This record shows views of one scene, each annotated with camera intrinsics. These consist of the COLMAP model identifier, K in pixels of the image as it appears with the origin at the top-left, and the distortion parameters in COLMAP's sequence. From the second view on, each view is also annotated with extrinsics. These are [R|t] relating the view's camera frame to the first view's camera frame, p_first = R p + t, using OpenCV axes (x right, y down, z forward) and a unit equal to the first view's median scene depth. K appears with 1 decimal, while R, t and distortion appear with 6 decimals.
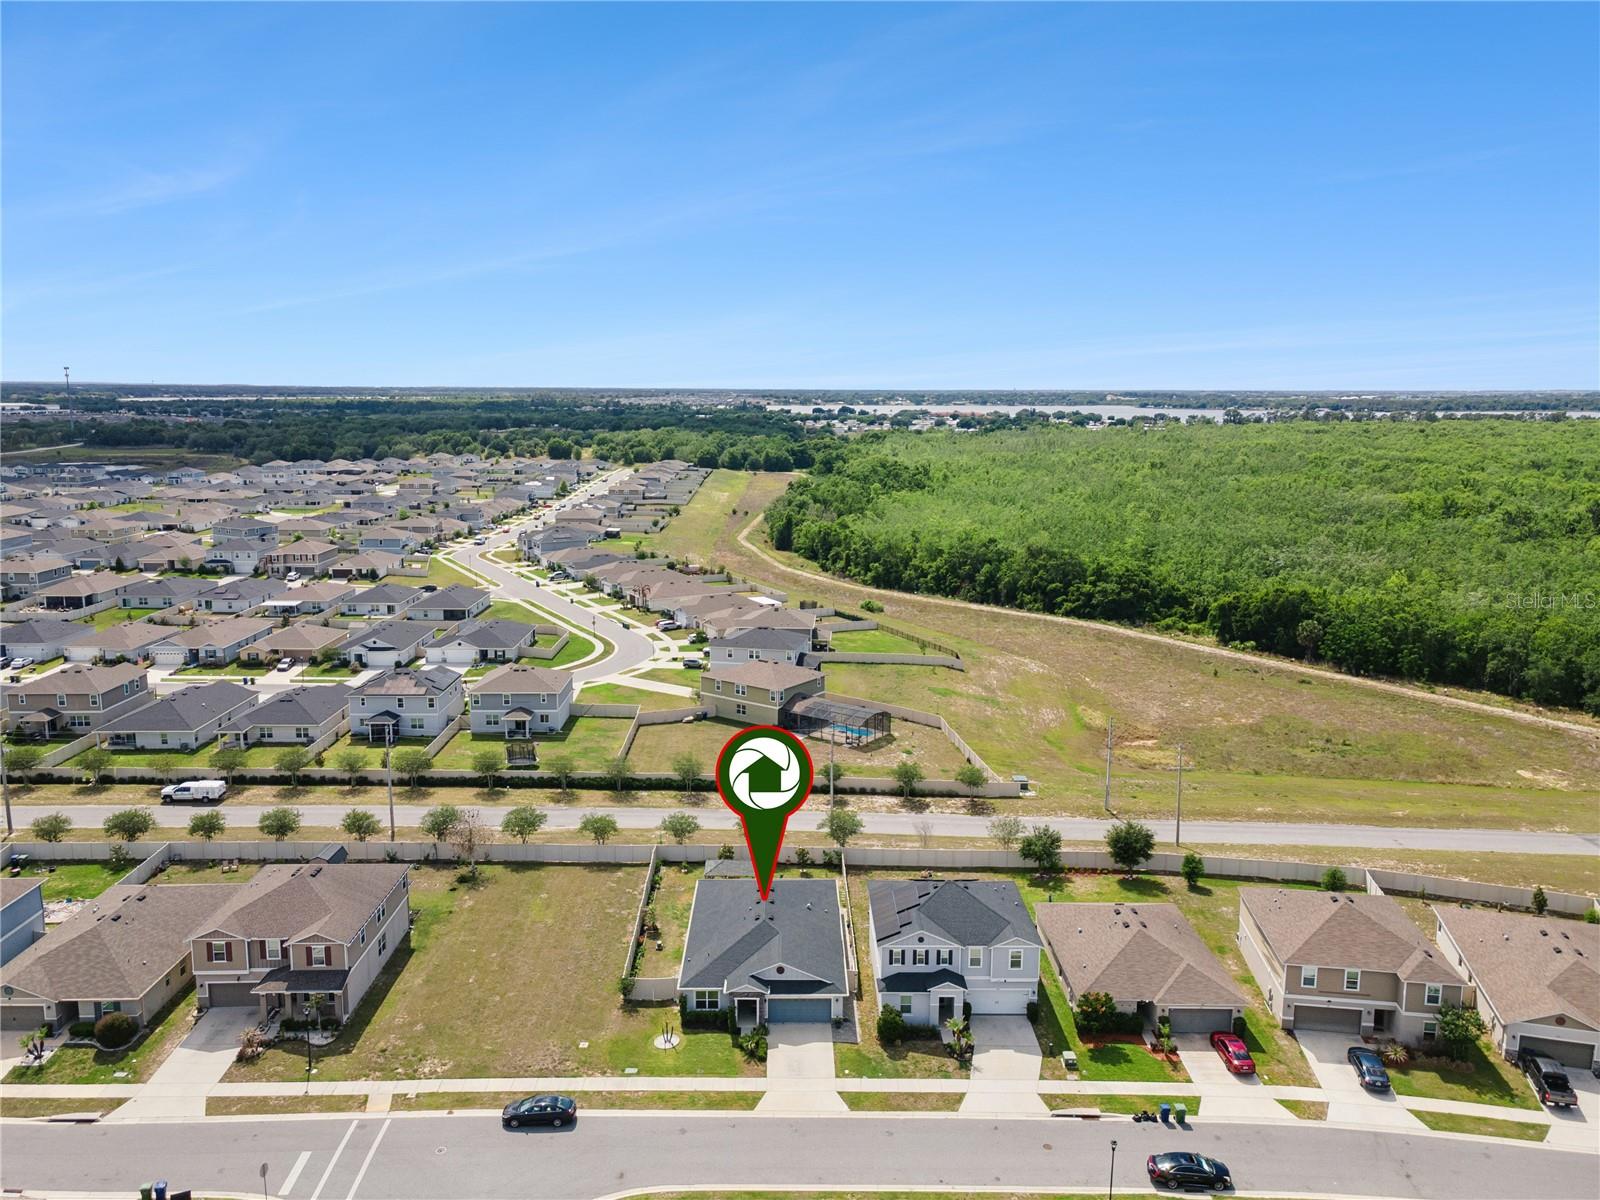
lens RADIAL K [[1191.5, 0, 804.1], [0, 1191.5, 601.4], [0, 0, 1]] dist [0.045630, 0.005617]
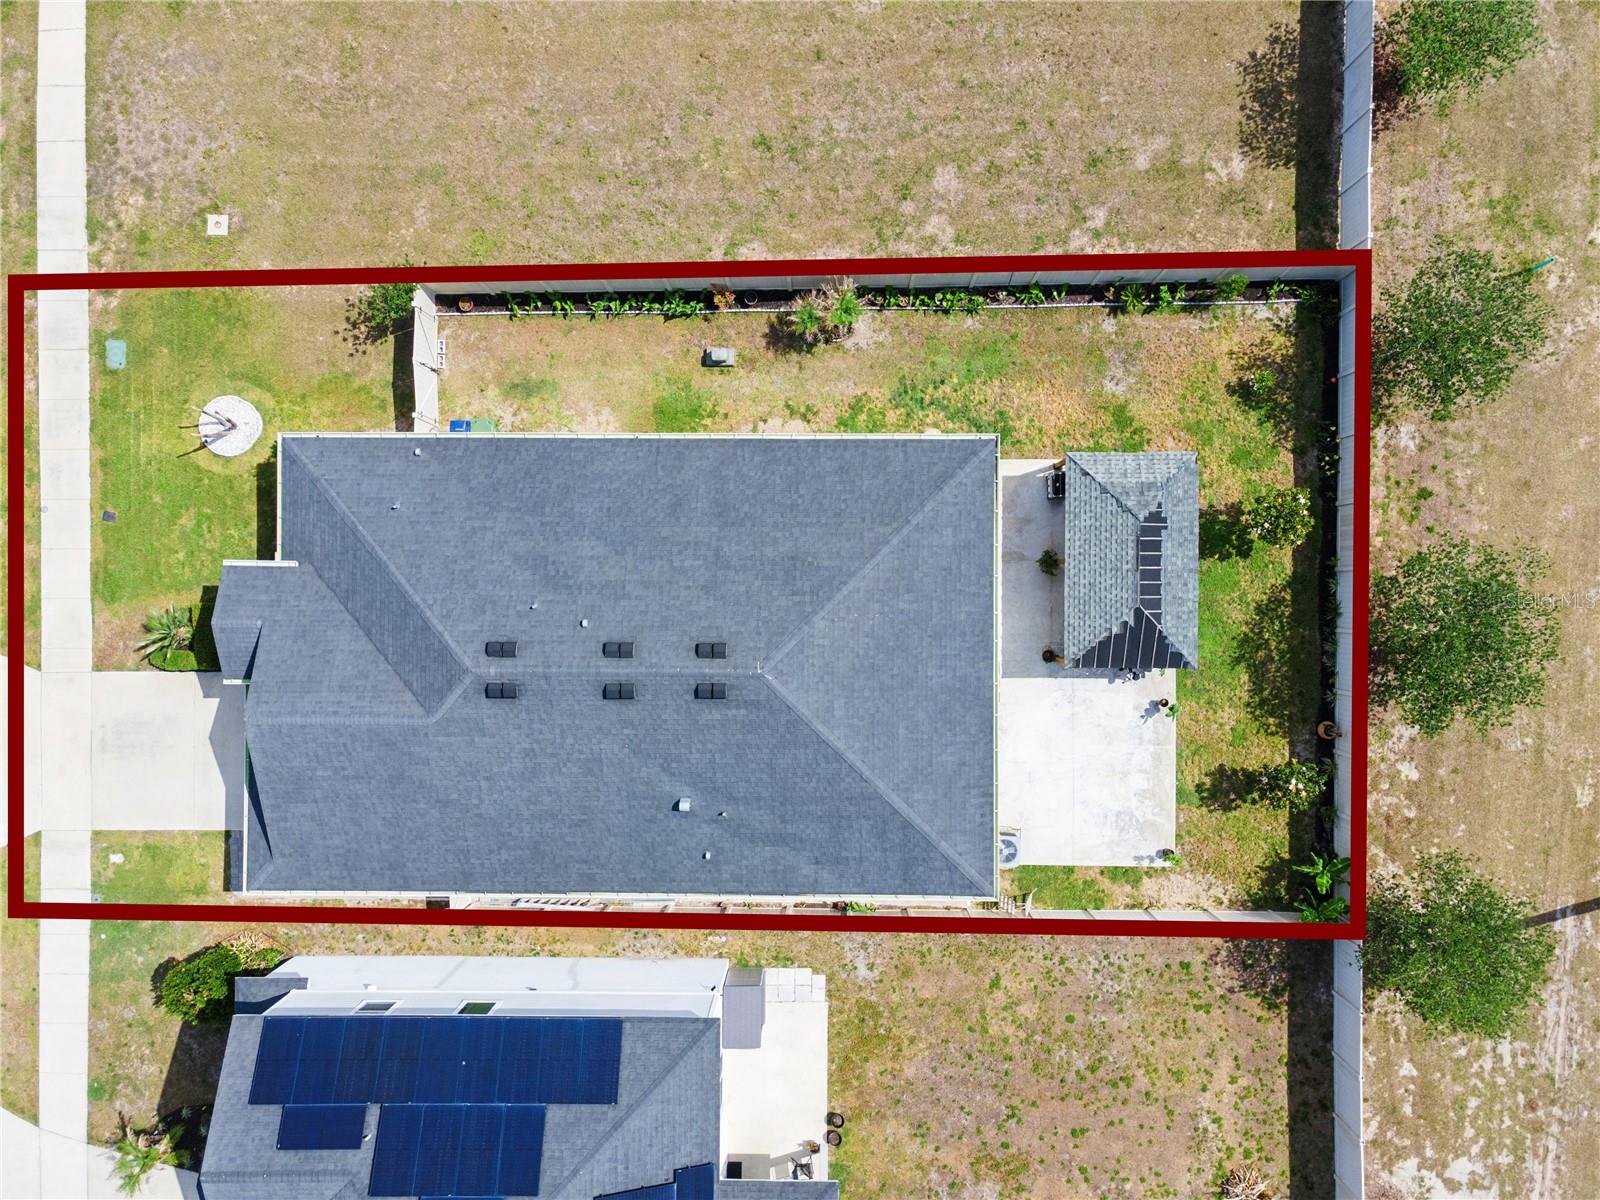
lens RADIAL K [[1191.5, 0, 804.1], [0, 1191.5, 601.4], [0, 0, 1]] dist [0.045630, 0.005617]
pose [[-0.015875, 0.999853, -0.006547, -0.034515], [-0.155847, 0.003994, 0.987773, -0.045584], [0.987654, 0.016701, 0.155761, 0.716492]]
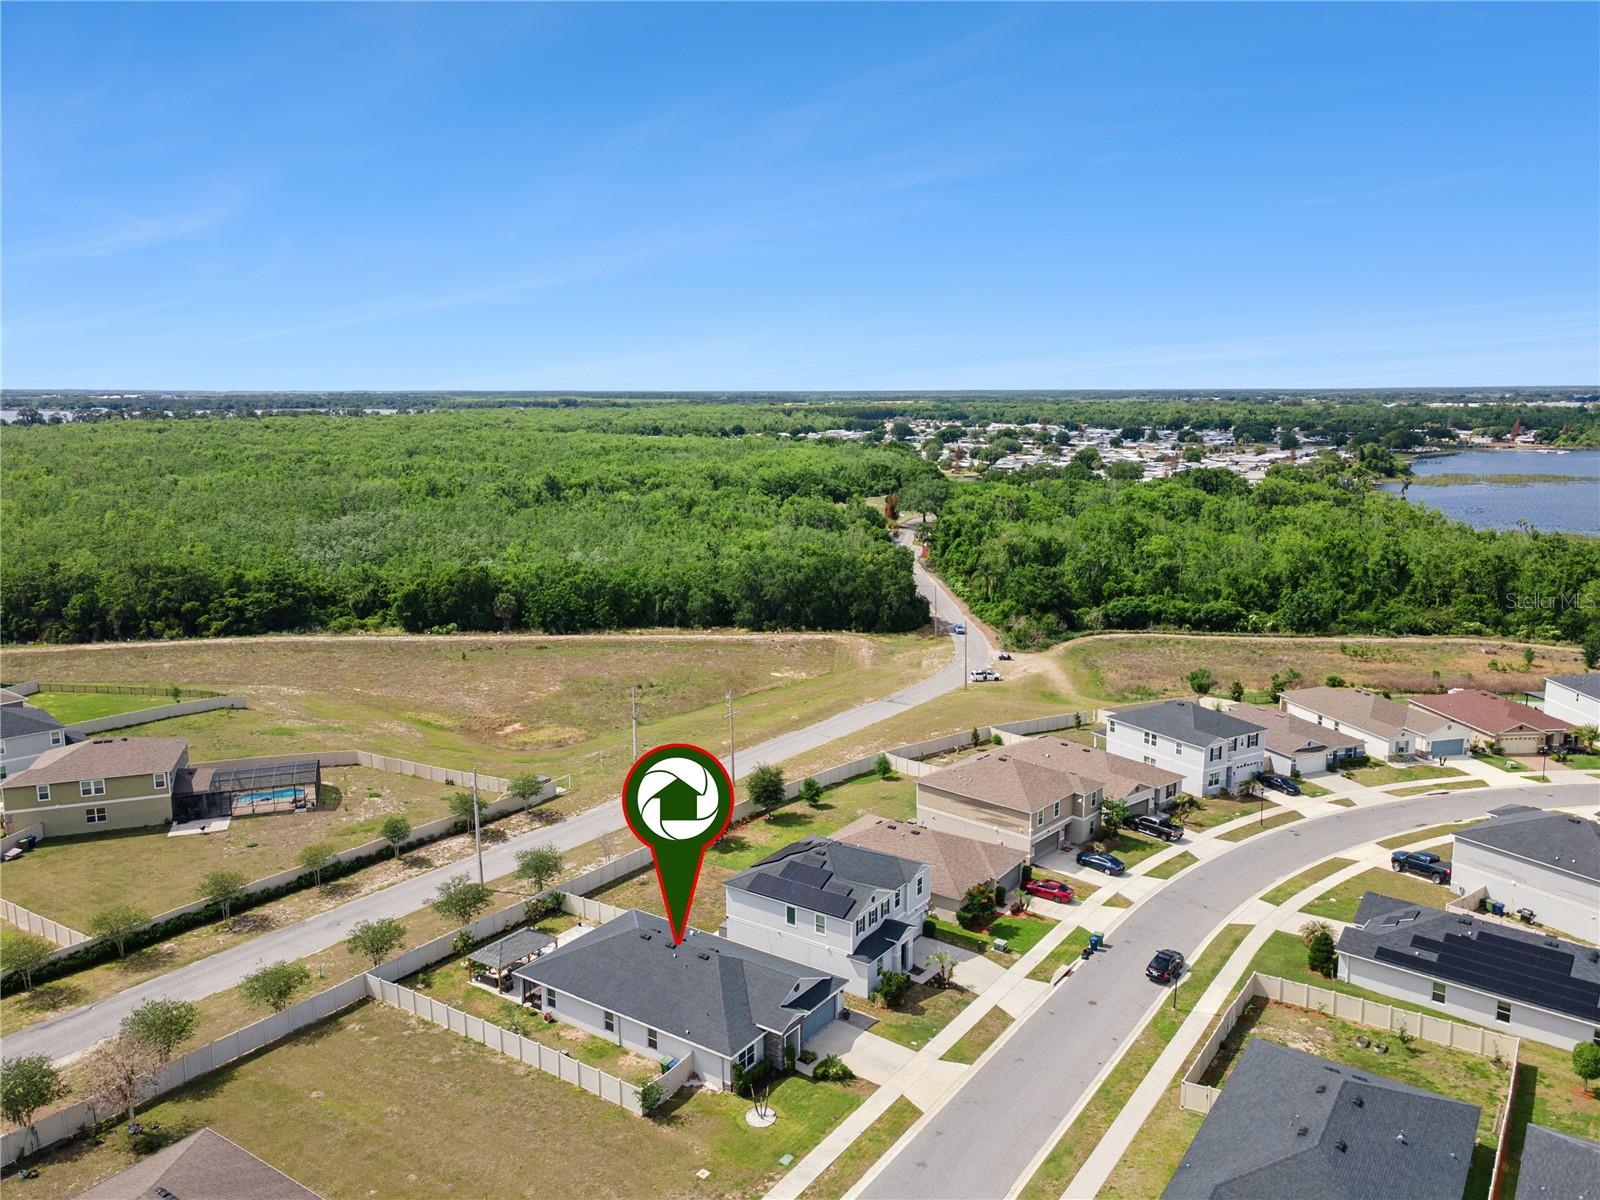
lens RADIAL K [[1179.8, 0, 807.1], [0, 1179.8, 601.3], [0, 0, 1]] dist [0.043334, 0.005019]
pose [[0.575657, -0.152611, 0.803324, -0.450263], [0.151835, 0.985293, 0.078377, -0.032022], [-0.803471, 0.076854, 0.590362, 0.286939]]
